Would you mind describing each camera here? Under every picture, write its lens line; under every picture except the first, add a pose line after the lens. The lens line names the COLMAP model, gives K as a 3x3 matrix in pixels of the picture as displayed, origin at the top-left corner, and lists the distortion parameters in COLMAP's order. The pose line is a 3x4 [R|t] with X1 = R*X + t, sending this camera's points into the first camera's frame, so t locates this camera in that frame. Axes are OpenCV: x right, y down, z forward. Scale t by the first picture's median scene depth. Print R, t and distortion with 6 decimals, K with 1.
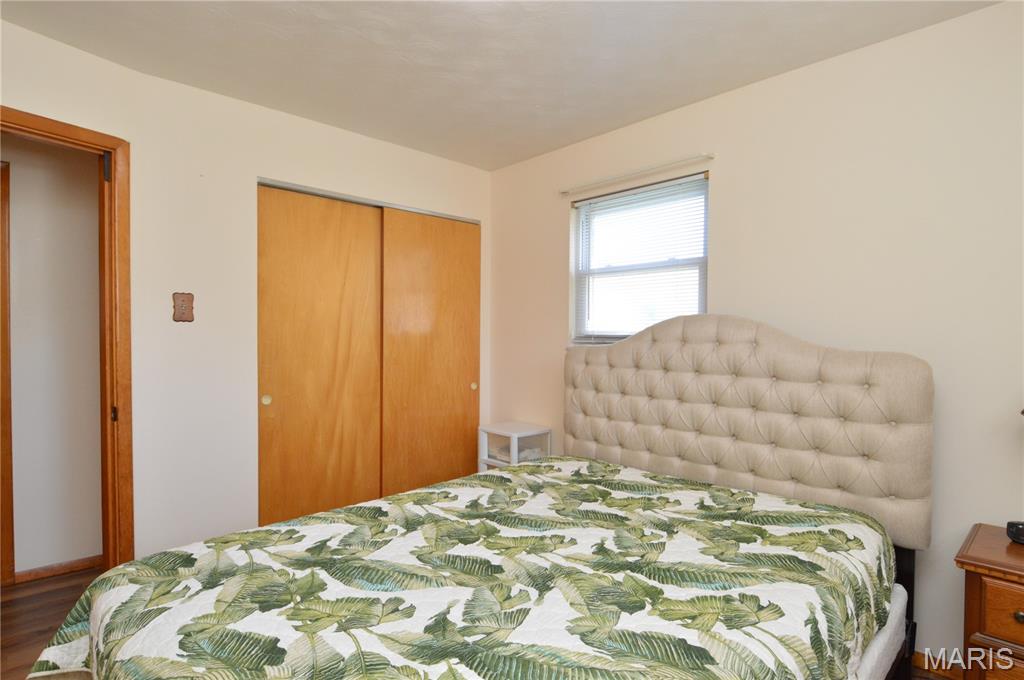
lens RADIAL K [[541.9, 0, 514.7], [0, 541.9, 346.7], [0, 0, 1]] dist [-0.001630, -0.000974]
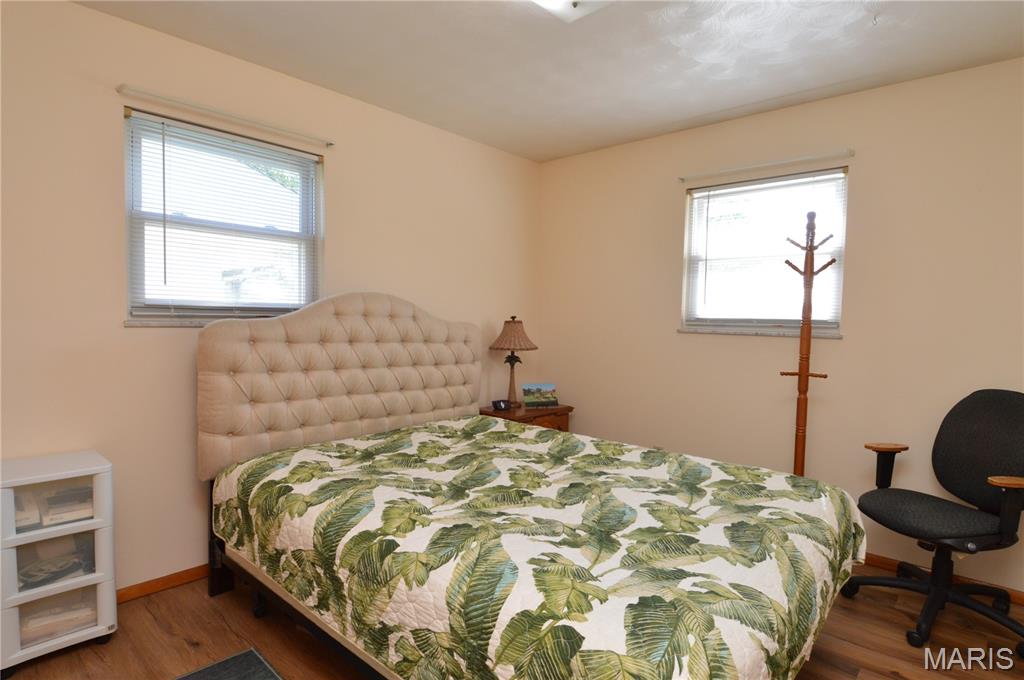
lens RADIAL K [[542.8, 0, 512.4], [0, 542.8, 346.5], [0, 0, 1]] dist [0.012139, -0.019148]
pose [[-0.084842, -0.059911, 0.994592, -1.194027], [-0.002018, 0.998199, 0.059956, -0.020438], [-0.996392, 0.003079, -0.084810, 1.112407]]
